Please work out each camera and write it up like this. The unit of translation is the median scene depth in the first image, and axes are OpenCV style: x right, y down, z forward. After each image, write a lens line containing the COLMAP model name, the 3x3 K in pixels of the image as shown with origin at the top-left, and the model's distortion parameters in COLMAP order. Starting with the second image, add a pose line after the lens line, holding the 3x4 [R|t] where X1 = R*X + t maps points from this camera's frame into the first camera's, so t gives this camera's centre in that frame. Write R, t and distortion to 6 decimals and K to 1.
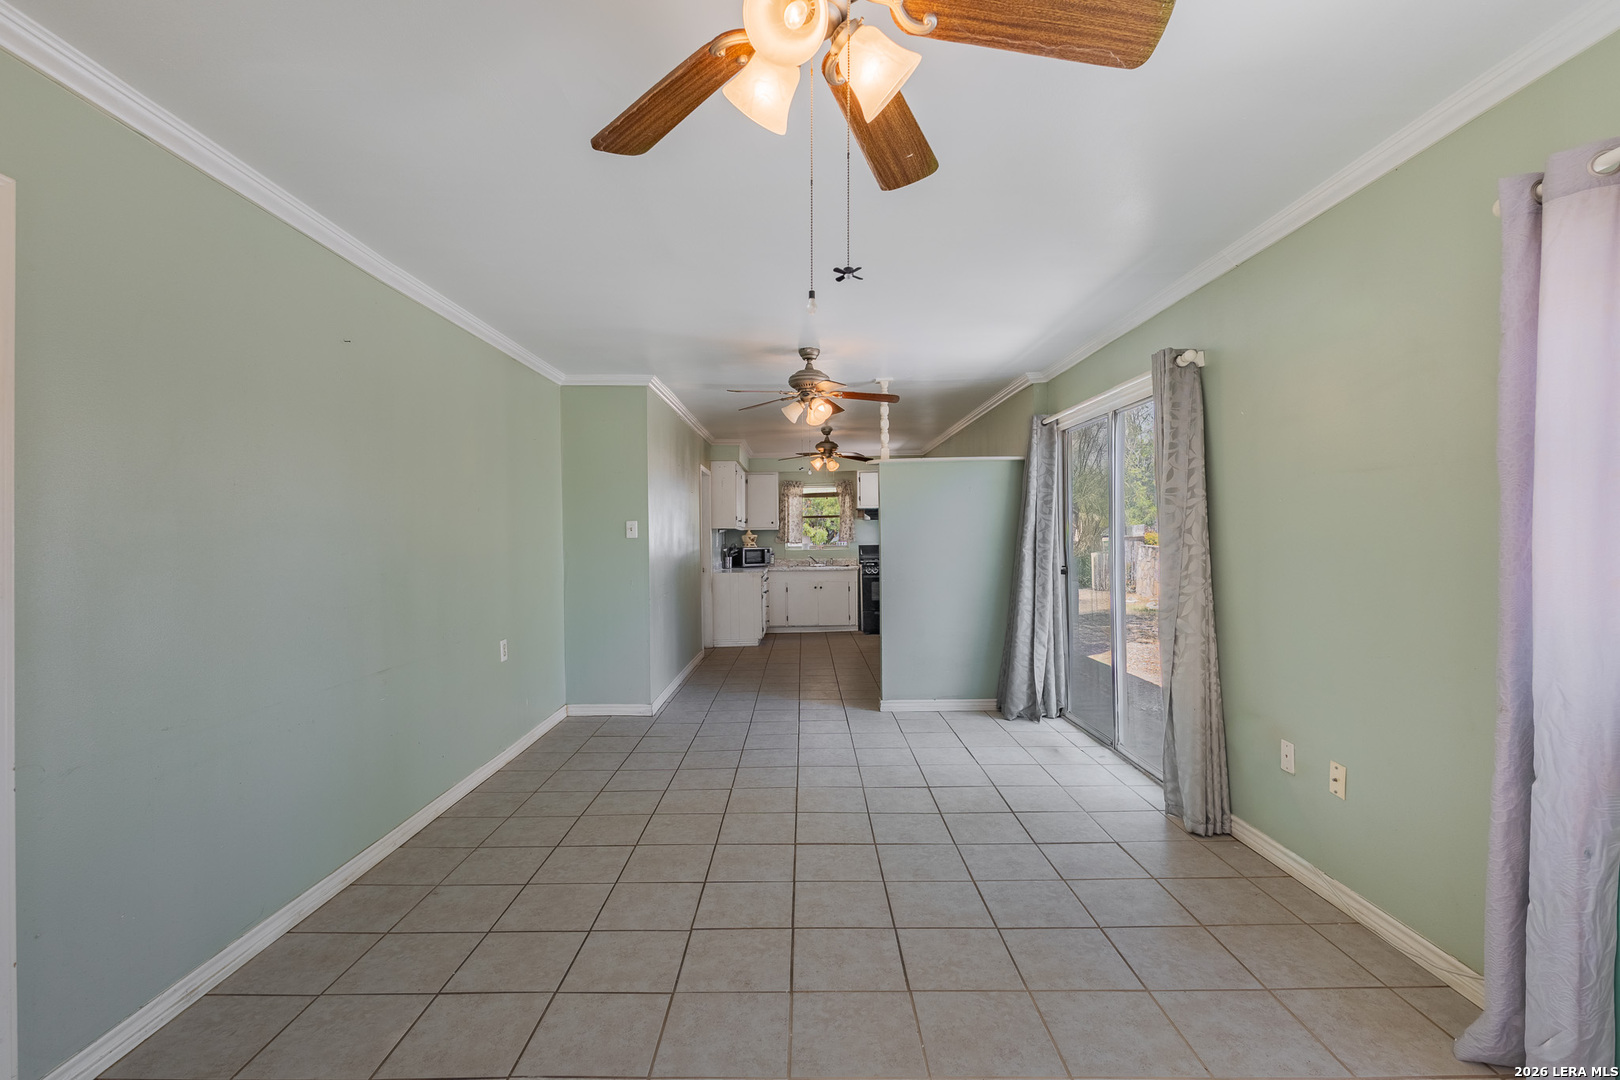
lens RADIAL K [[740.1, 0, 804.9], [0, 740.1, 537.4], [0, 0, 1]] dist [0.001187, -0.000250]
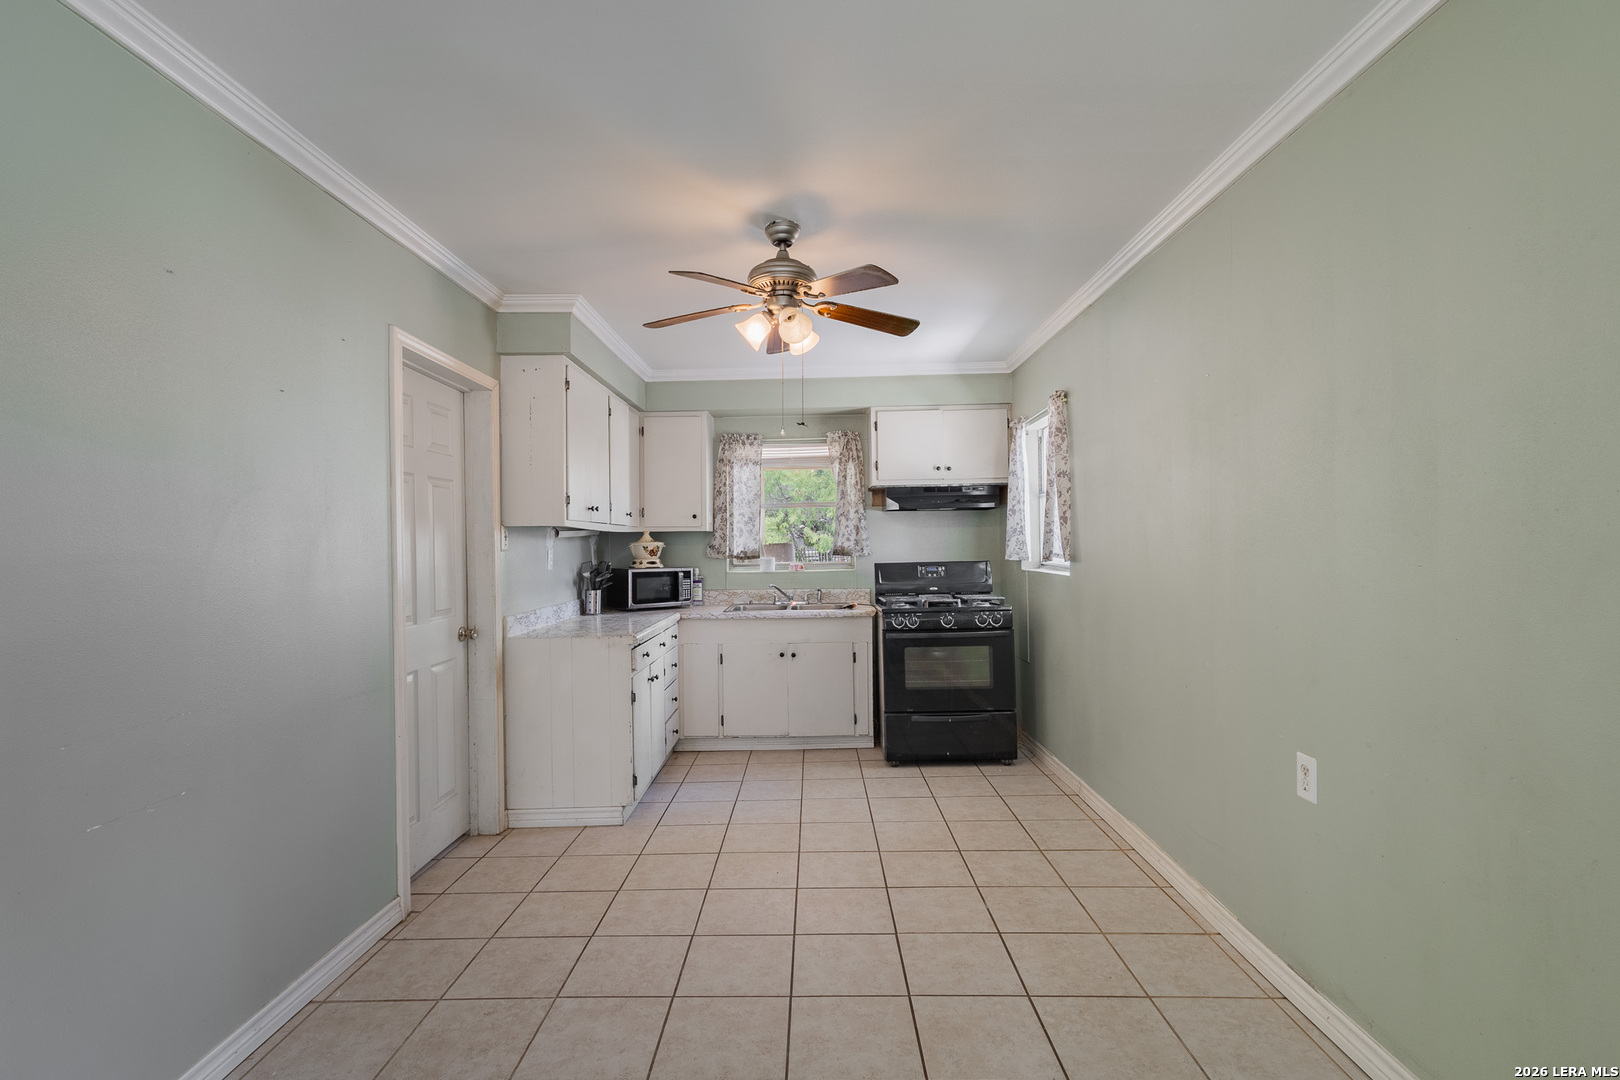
lens RADIAL K [[740.1, 0, 804.9], [0, 740.1, 537.4], [0, 0, 1]] dist [0.001187, -0.000250]
pose [[0.999912, -0.000851, -0.013272, 0.034113], [0.000748, 0.999969, -0.007797, -0.002351], [0.013278, 0.007787, 0.999882, 0.521641]]
